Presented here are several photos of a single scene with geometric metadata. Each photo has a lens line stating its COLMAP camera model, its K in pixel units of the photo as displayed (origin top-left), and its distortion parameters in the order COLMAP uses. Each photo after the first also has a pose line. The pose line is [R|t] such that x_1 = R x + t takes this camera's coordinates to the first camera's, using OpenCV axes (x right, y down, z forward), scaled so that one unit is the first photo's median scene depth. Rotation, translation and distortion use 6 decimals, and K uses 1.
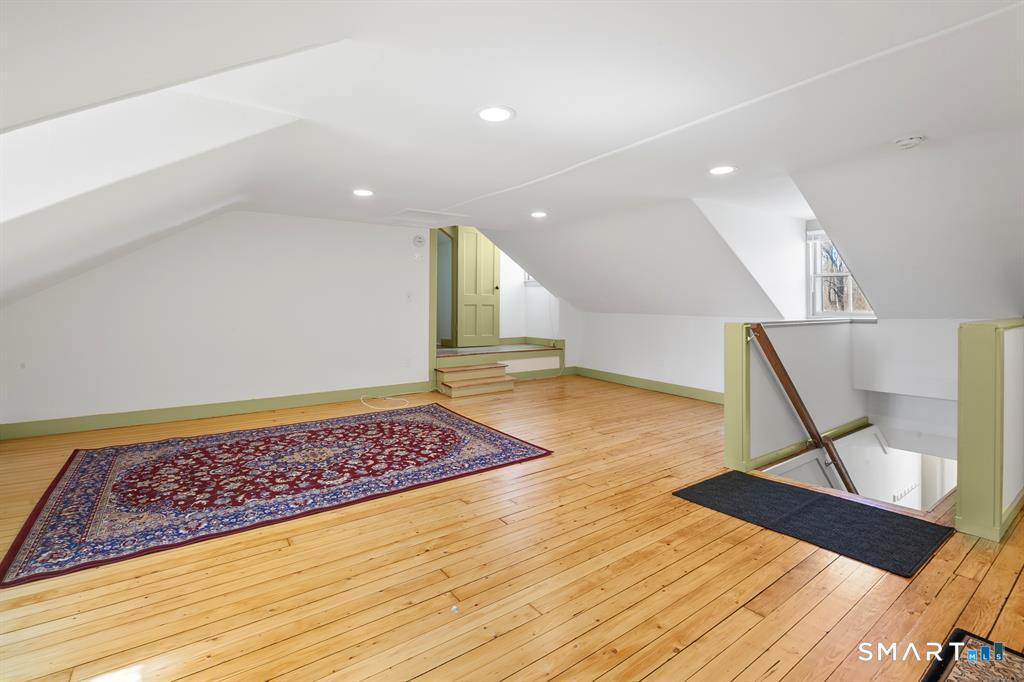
lens RADIAL K [[464.3, 0, 514.7], [0, 464.3, 302.4], [0, 0, 1]] dist [-0.001834, -0.000134]
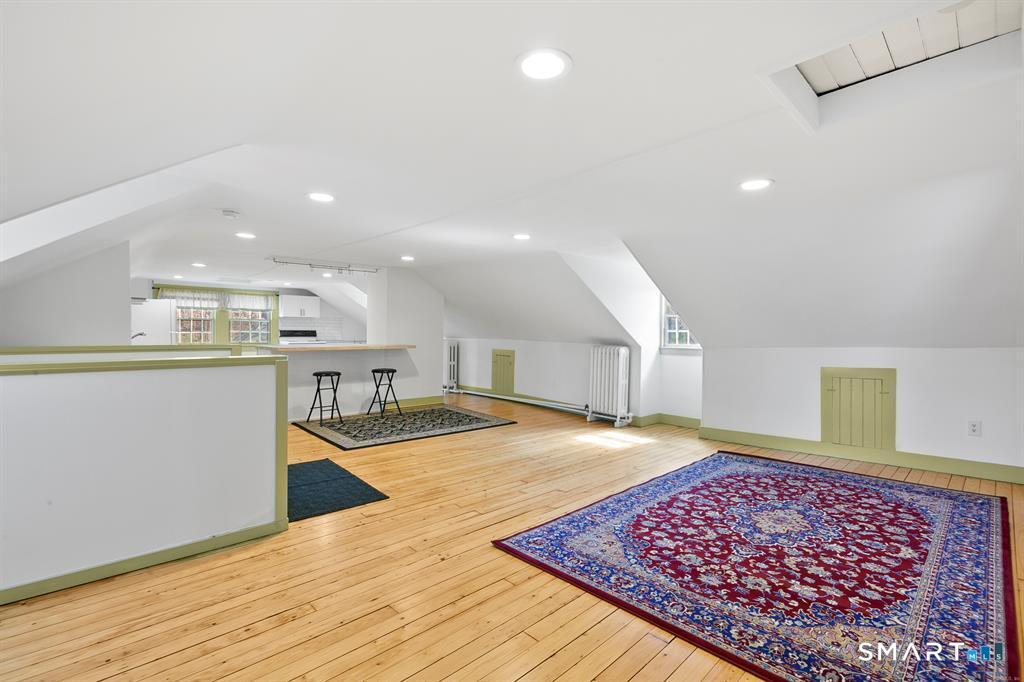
lens RADIAL K [[454.5, 0, 512.0], [0, 454.5, 341.0], [0, 0, 1]] dist [-0.006484, 0.000002]
pose [[-0.990179, -0.006228, -0.139670, 0.182432], [-0.008521, 0.999838, 0.015824, -0.001281], [0.139548, 0.016858, -0.990072, 2.023080]]
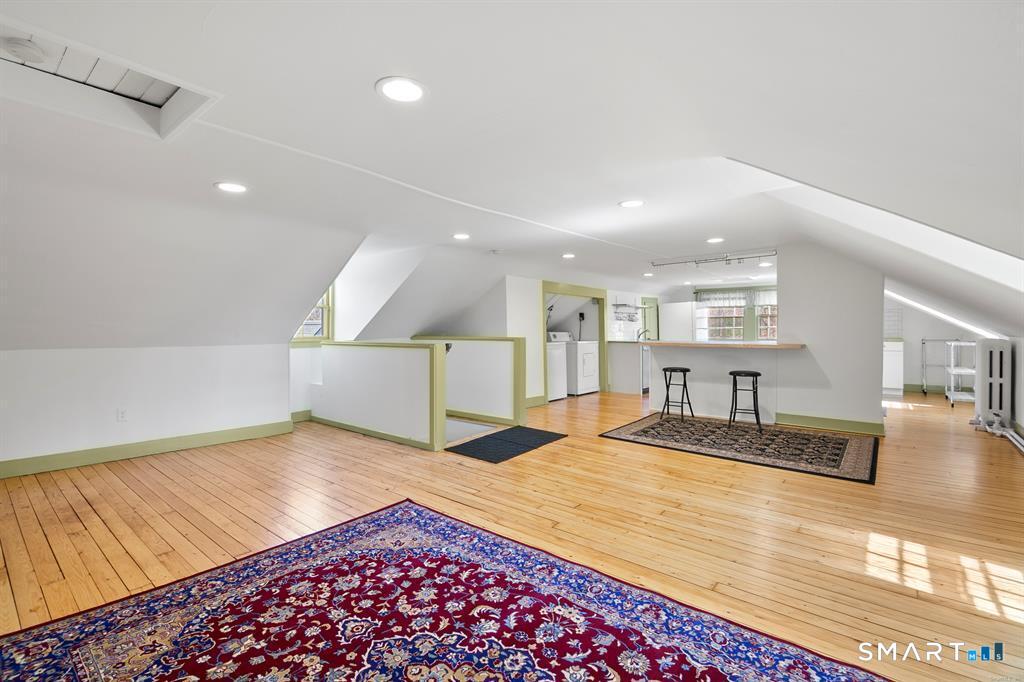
lens RADIAL K [[467.7, 0, 506.3], [0, 467.7, 327.5], [0, 0, 1]] dist [-0.010282, -0.000324]
pose [[-0.260863, 0.001914, 0.965374, -0.971667], [-0.000259, 0.999998, -0.002053, 0.002217], [-0.965376, -0.000785, -0.260861, 1.252465]]
